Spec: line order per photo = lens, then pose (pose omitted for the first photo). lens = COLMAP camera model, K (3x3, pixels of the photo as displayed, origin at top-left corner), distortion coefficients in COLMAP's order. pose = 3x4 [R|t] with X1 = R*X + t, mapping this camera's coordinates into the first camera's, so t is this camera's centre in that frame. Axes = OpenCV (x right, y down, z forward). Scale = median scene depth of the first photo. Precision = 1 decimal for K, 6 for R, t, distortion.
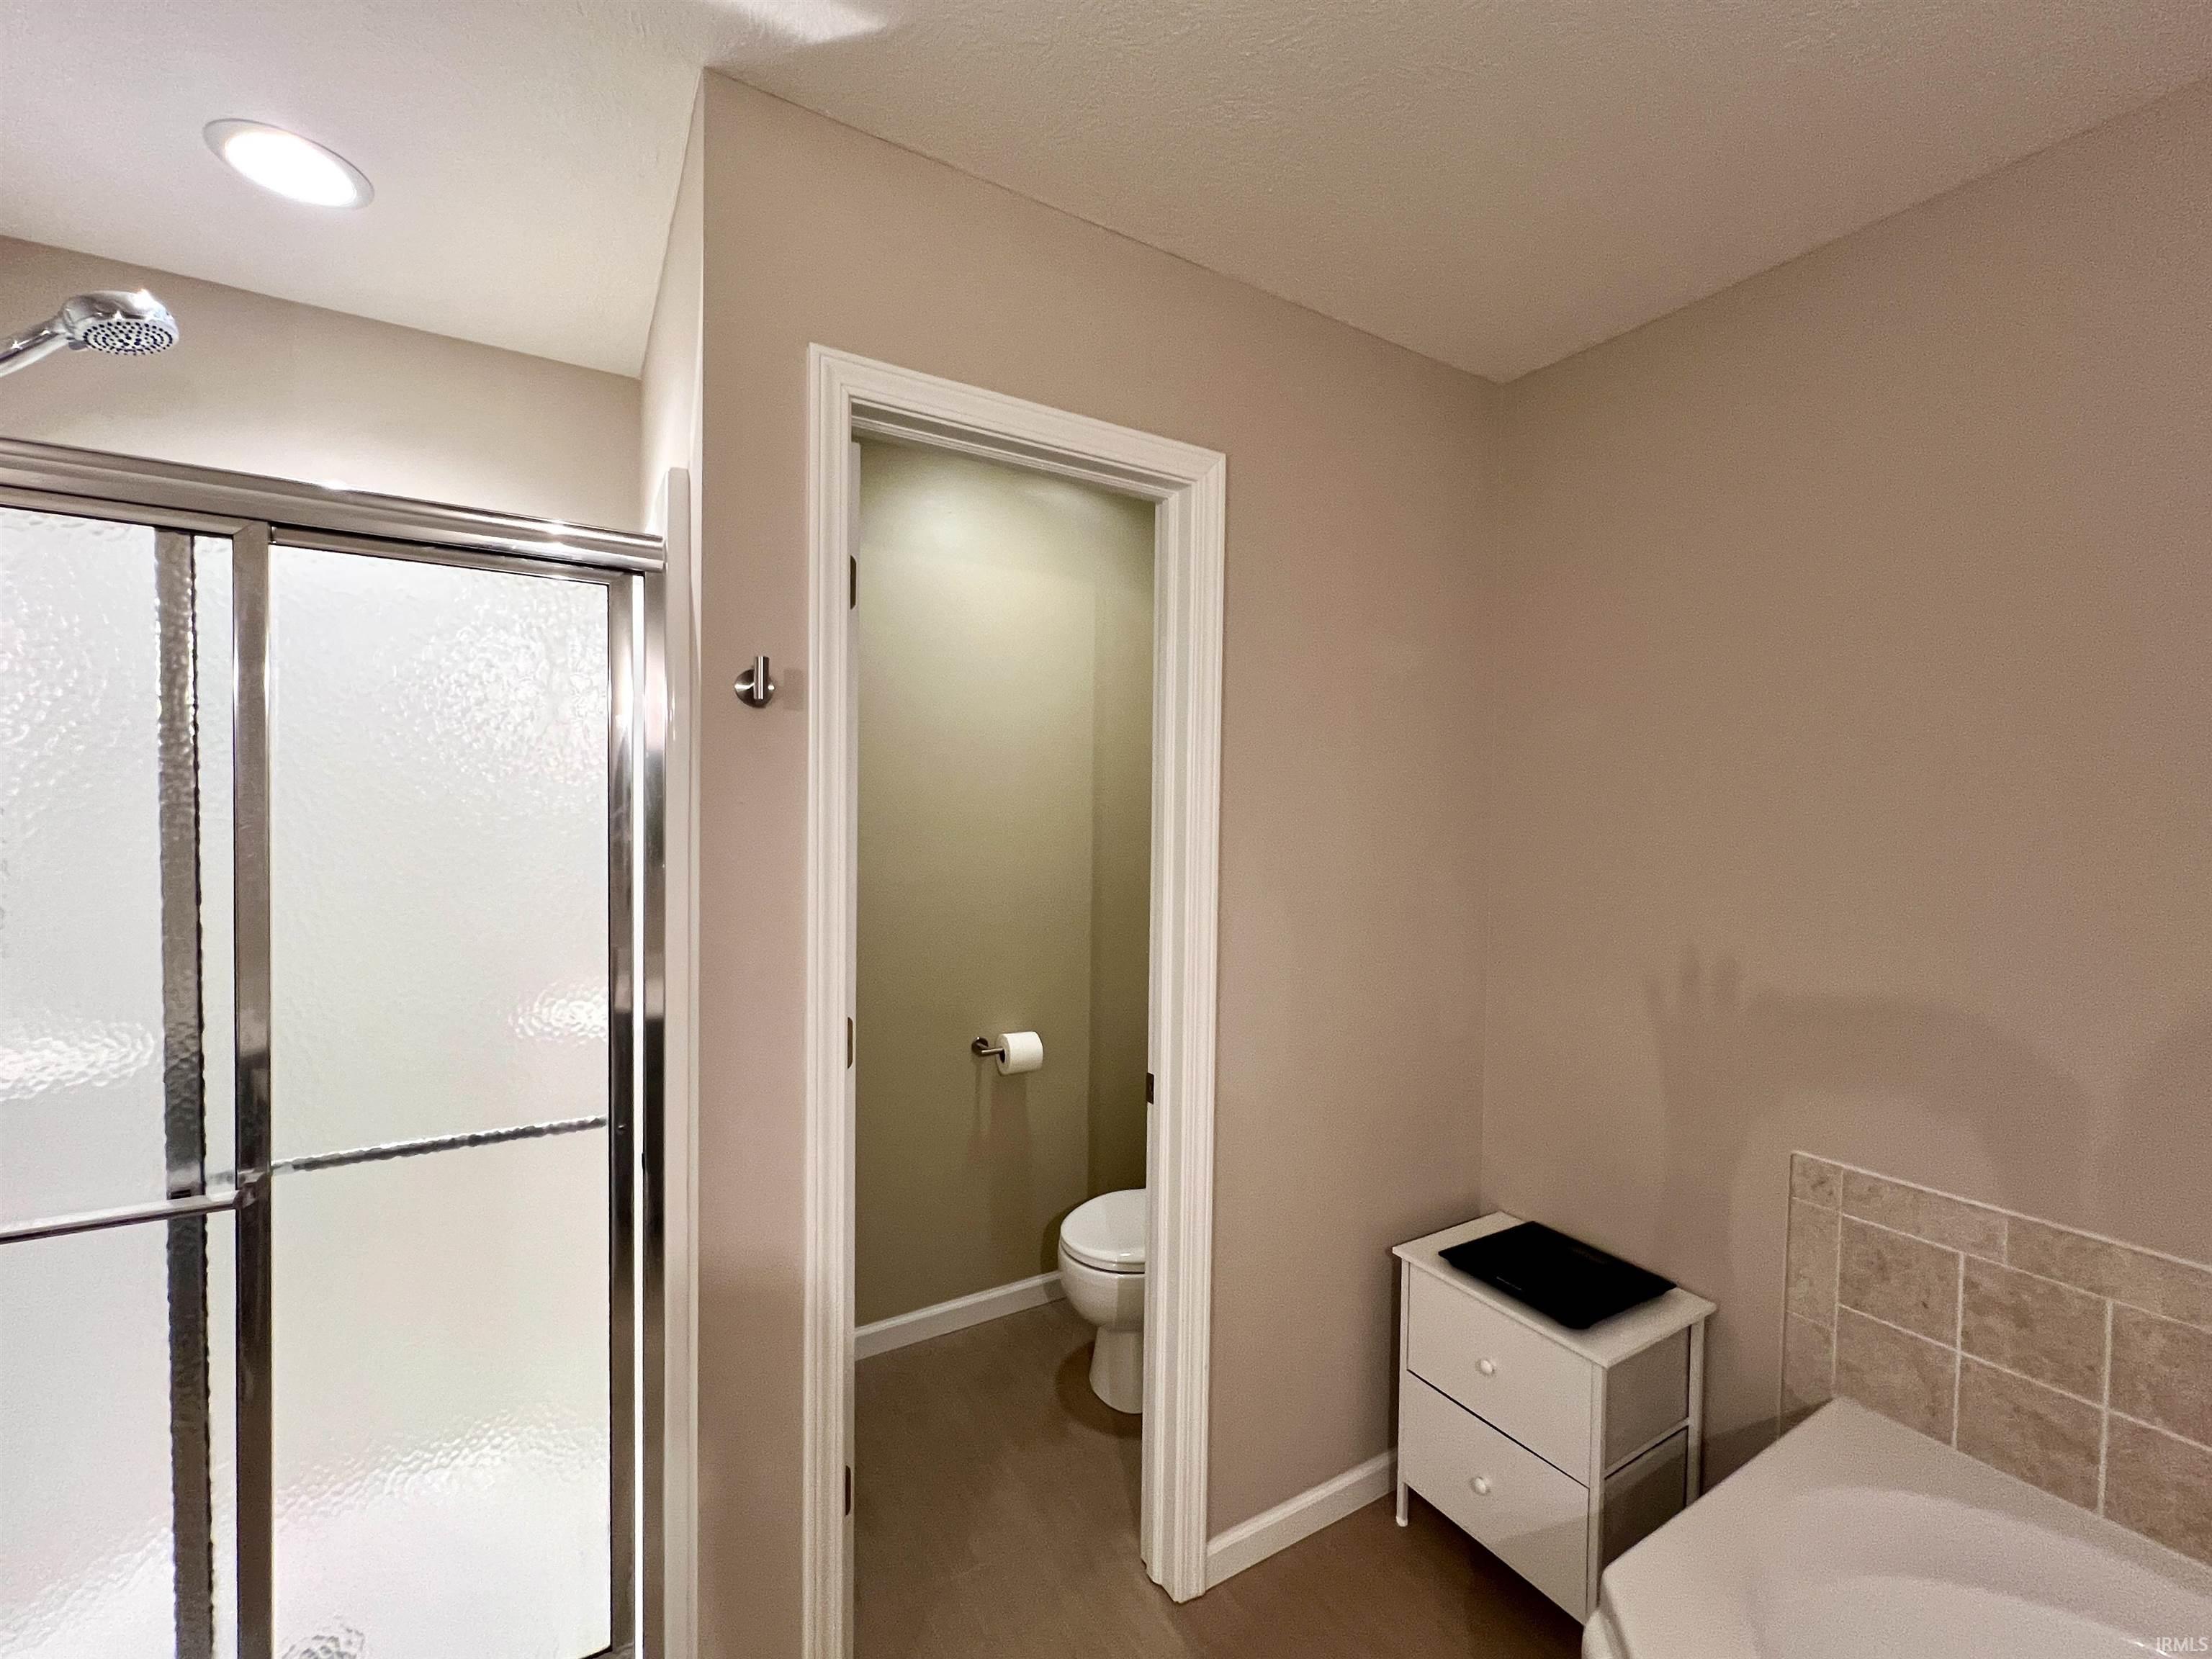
lens RADIAL K [[914.9, 0, 1106.0], [0, 914.9, 829.5], [0, 0, 1]] dist [0.008600, -0.000257]
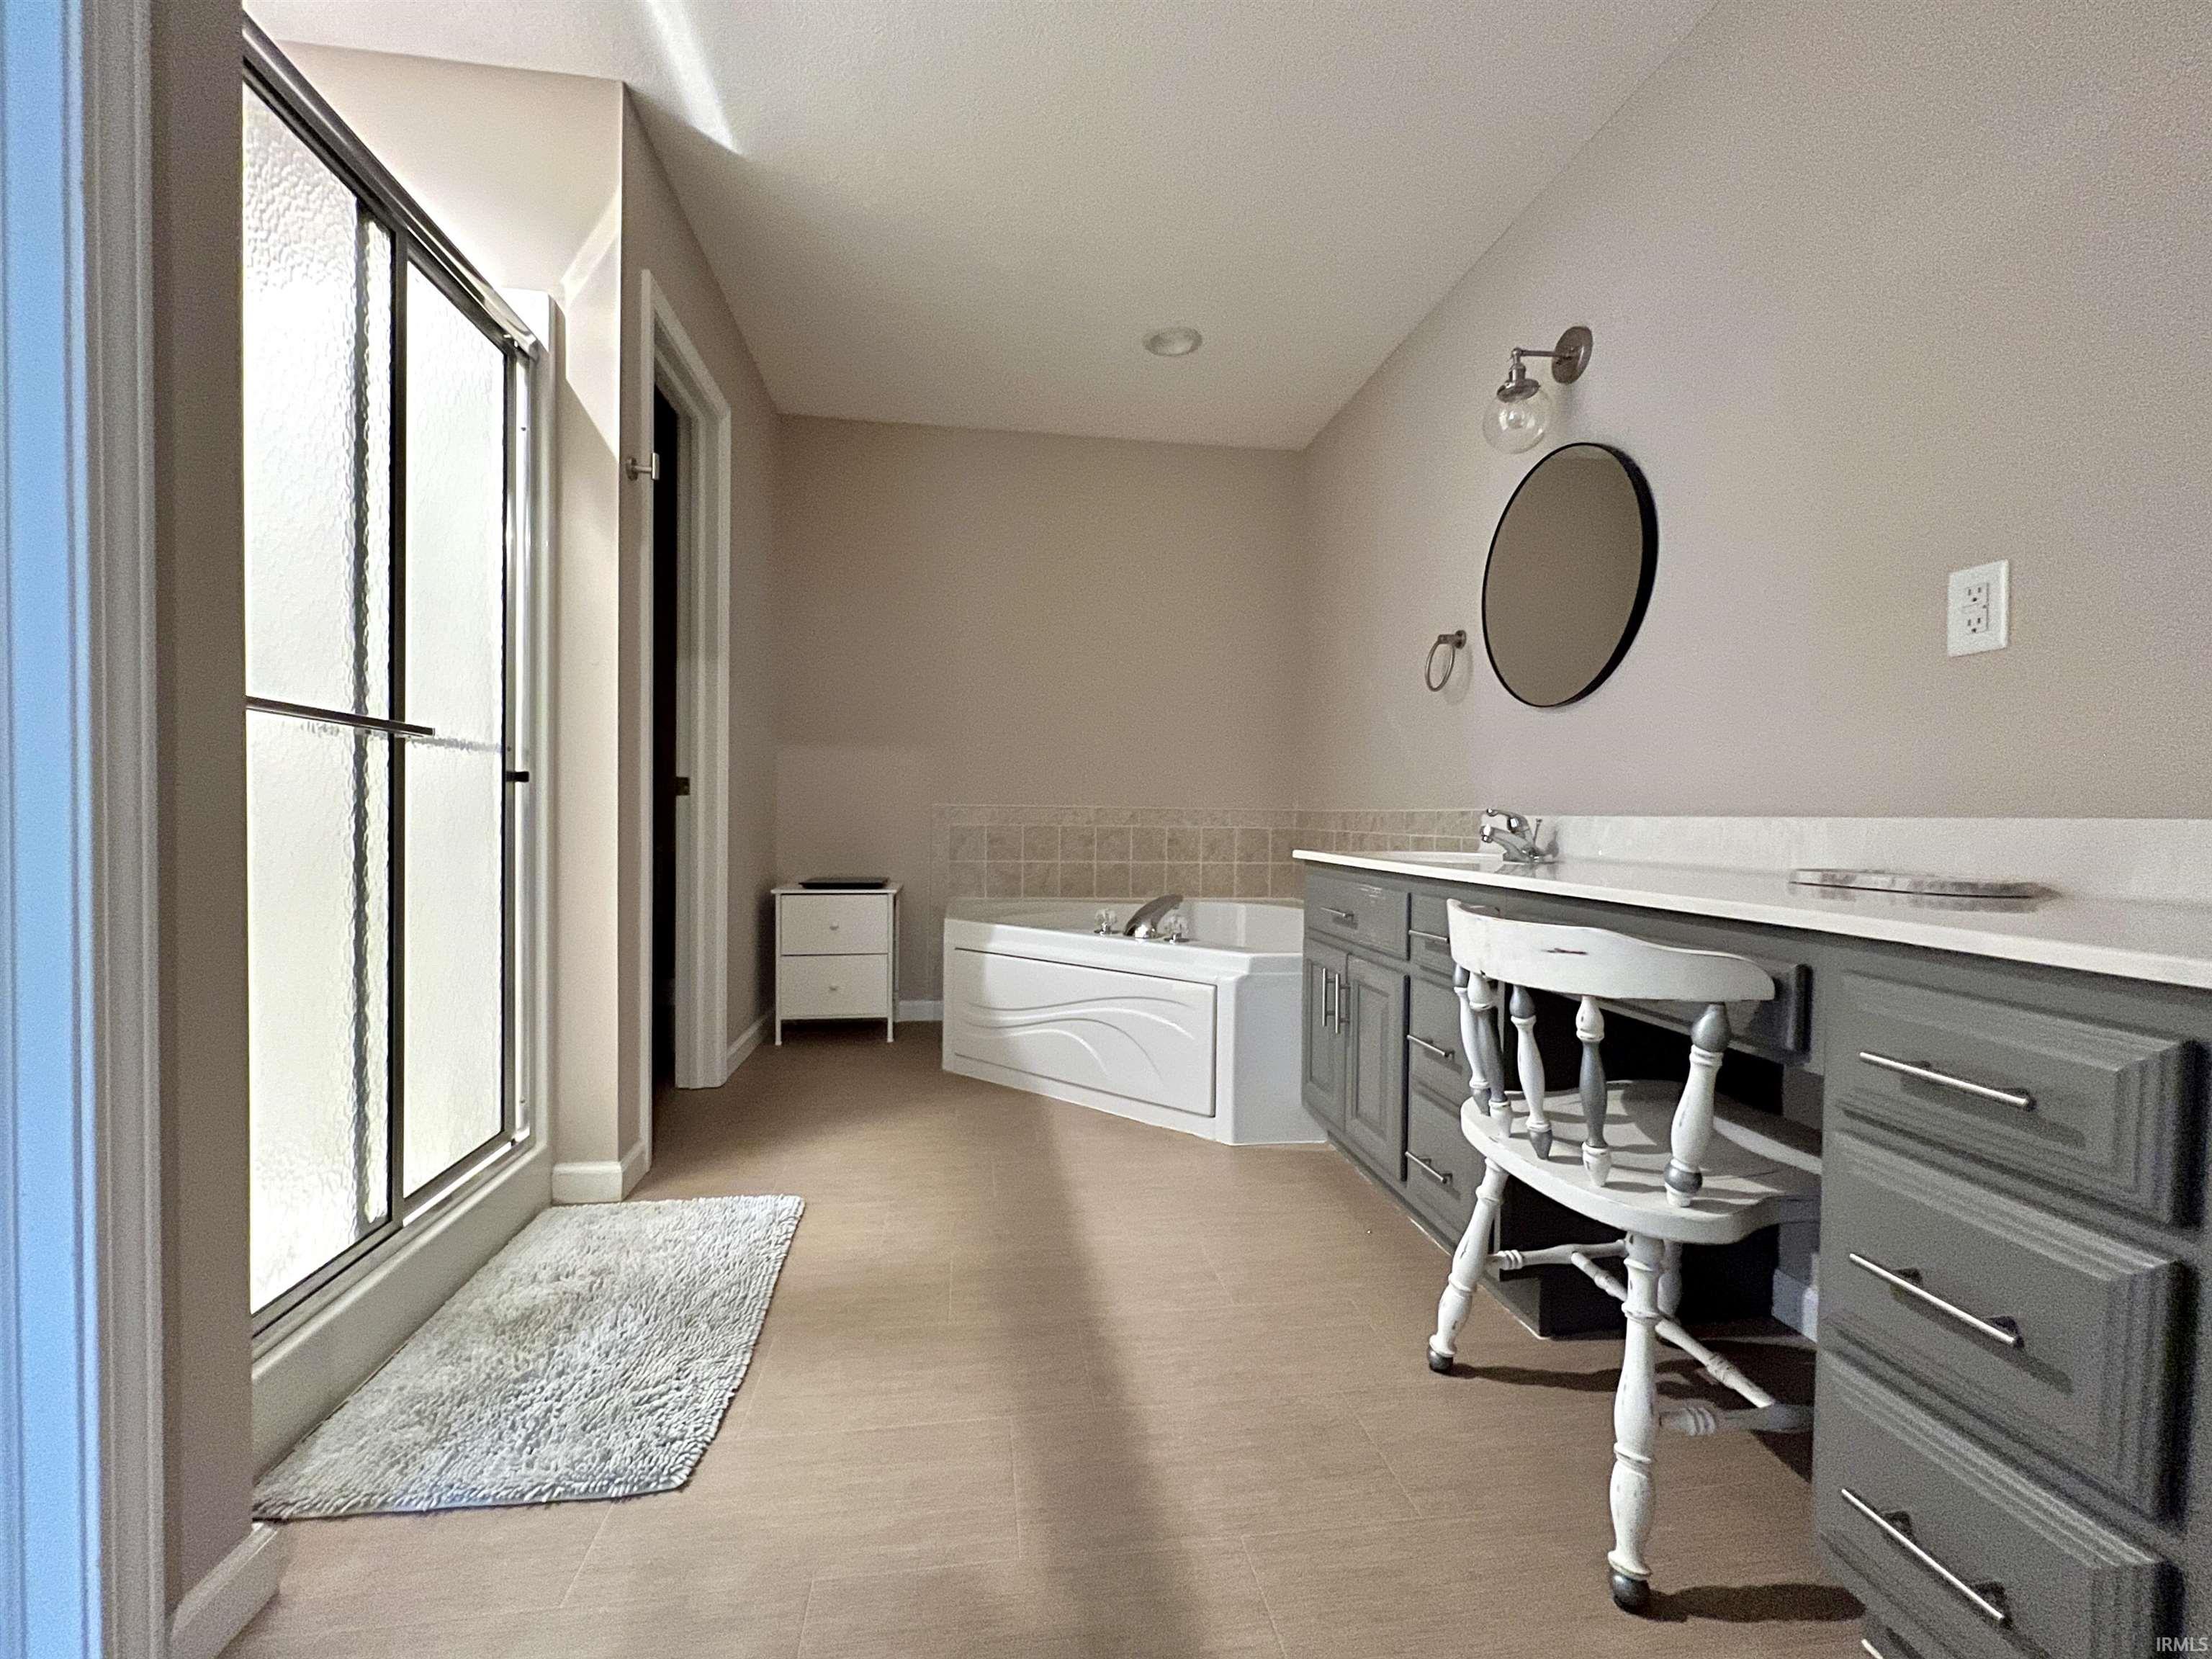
lens RADIAL K [[914.9, 0, 1106.0], [0, 914.9, 829.5], [0, 0, 1]] dist [0.008600, -0.000257]
pose [[0.378396, -0.027269, 0.925242, -1.269668], [0.020789, 0.999564, 0.020958, 0.377242], [-0.925410, 0.011305, 0.378798, -0.308645]]
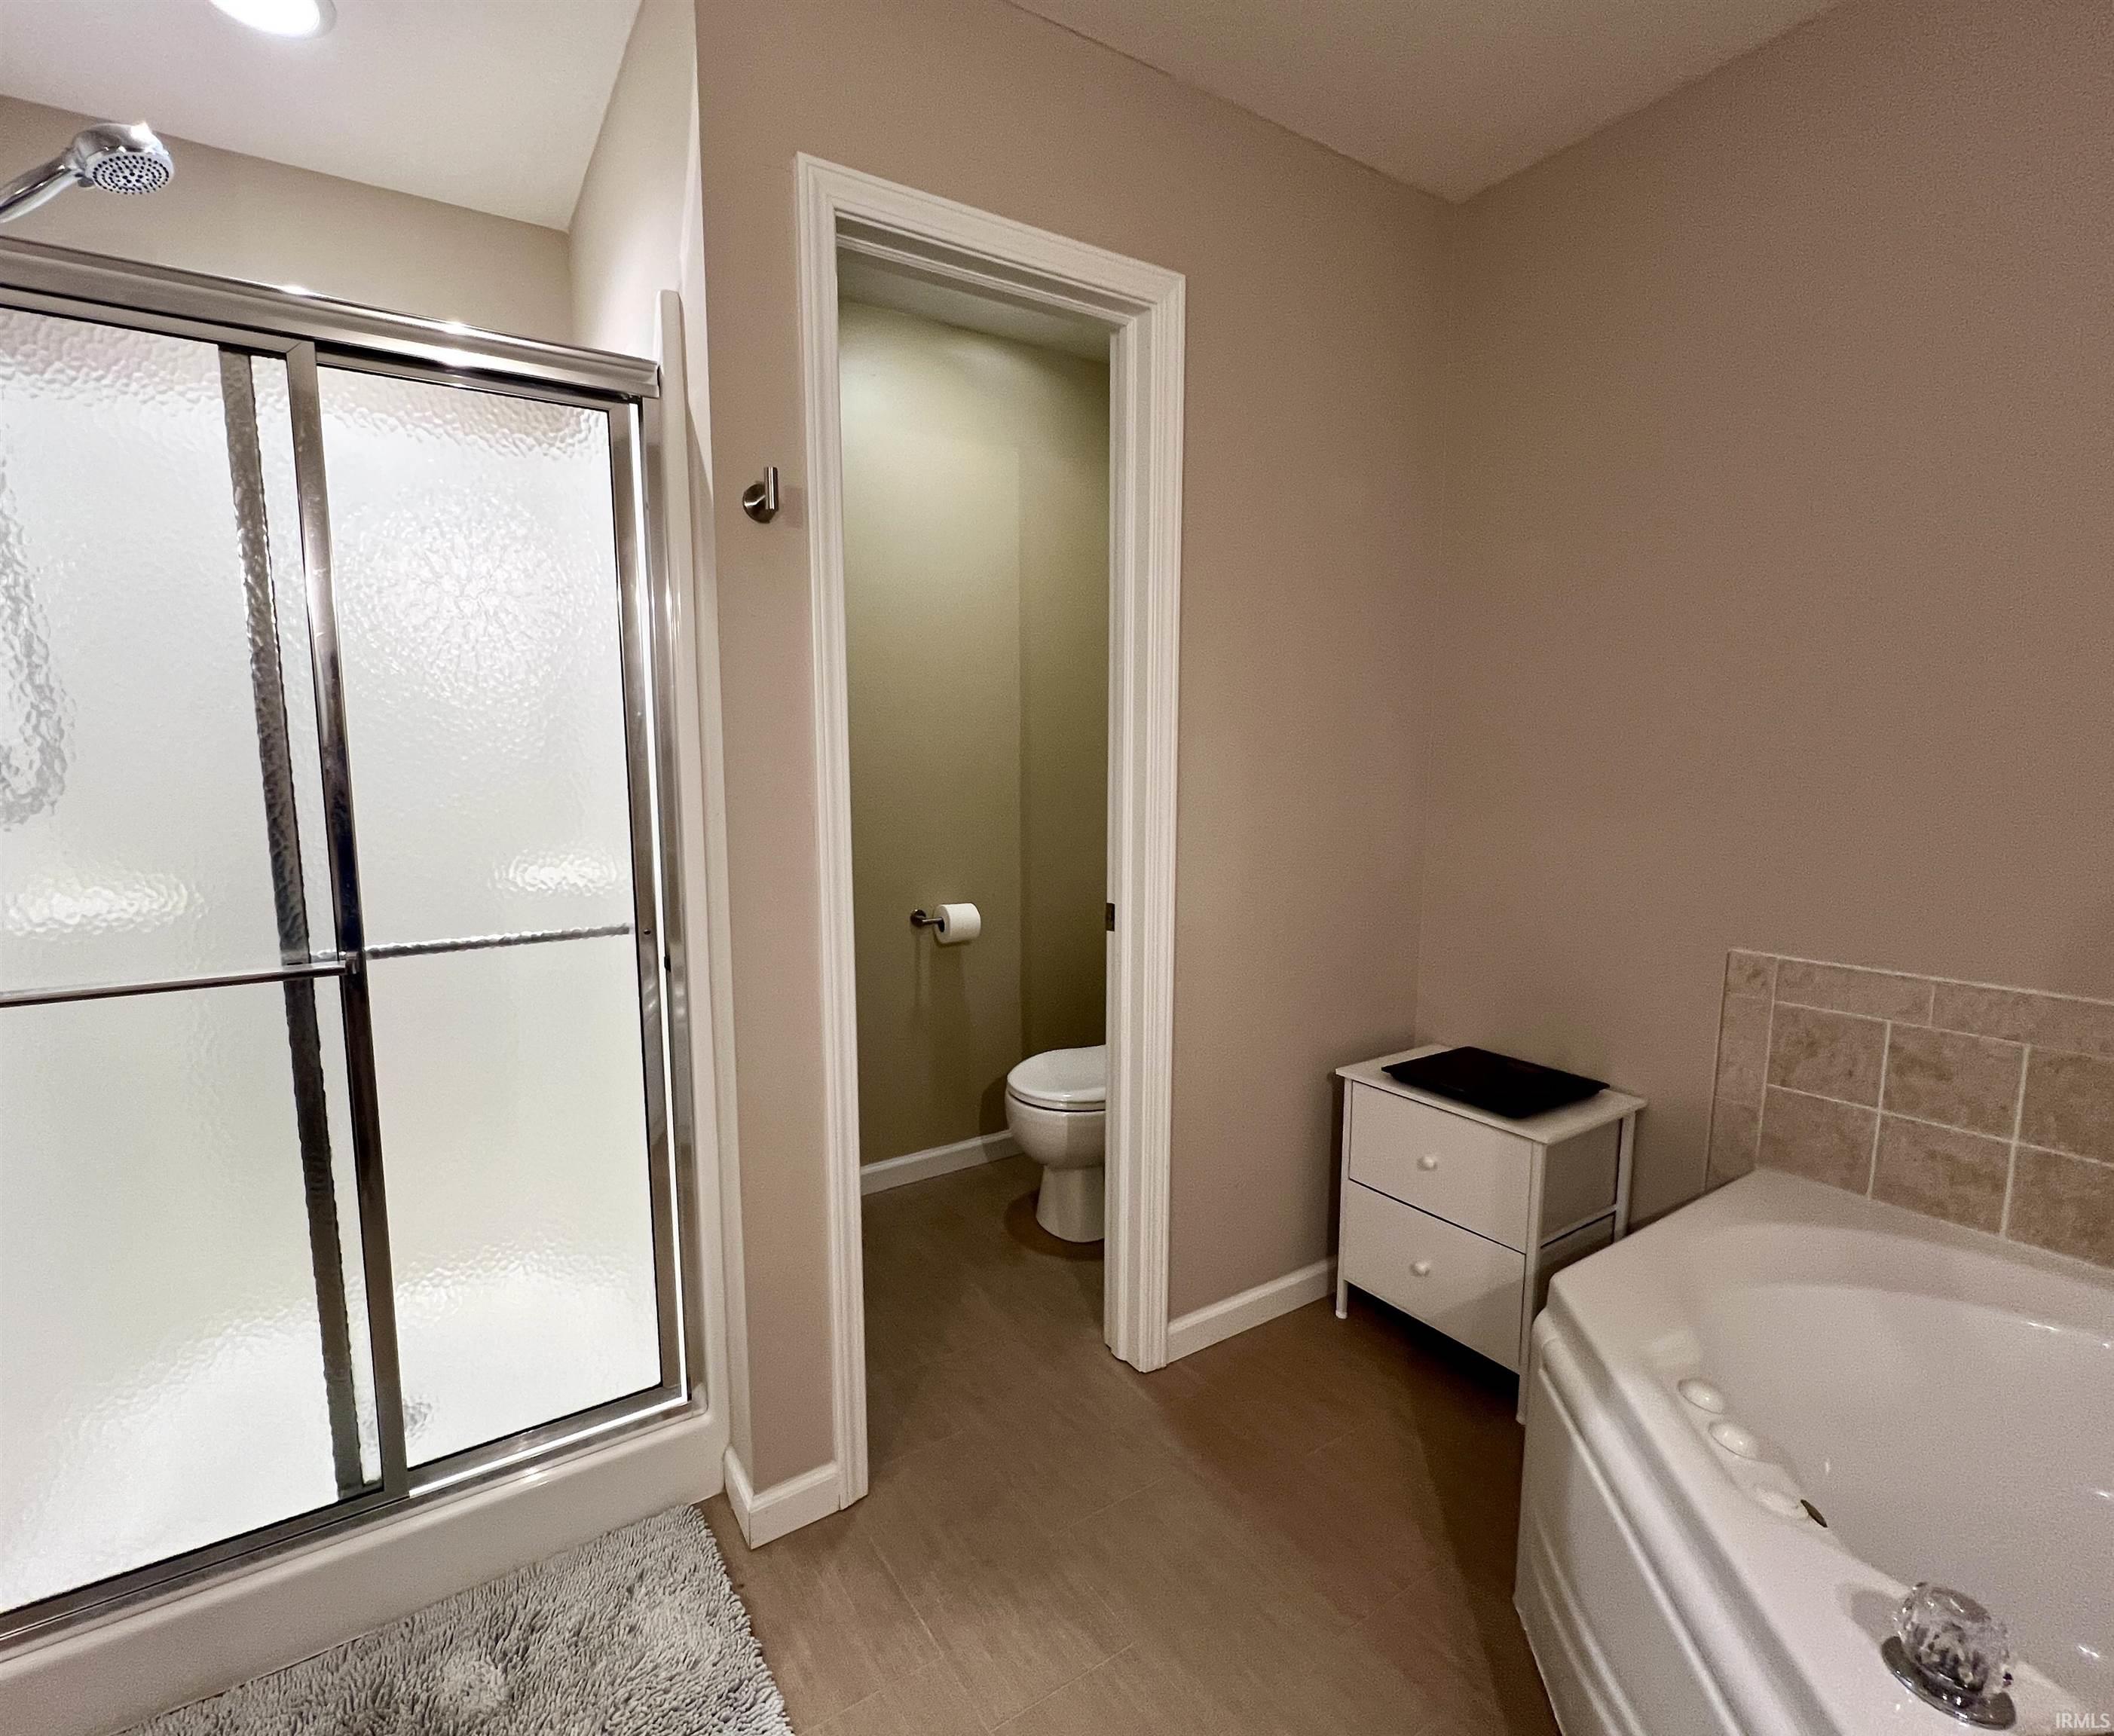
lens RADIAL K [[960.8, 0, 958.2], [0, 960.8, 868.2], [0, 0, 1]] dist [0.008862, -0.000292]
pose [[0.999579, -0.024134, -0.016084, -0.118769], [0.025513, 0.995439, 0.091925, 0.132901], [0.013792, -0.092297, 0.995636, -0.108299]]
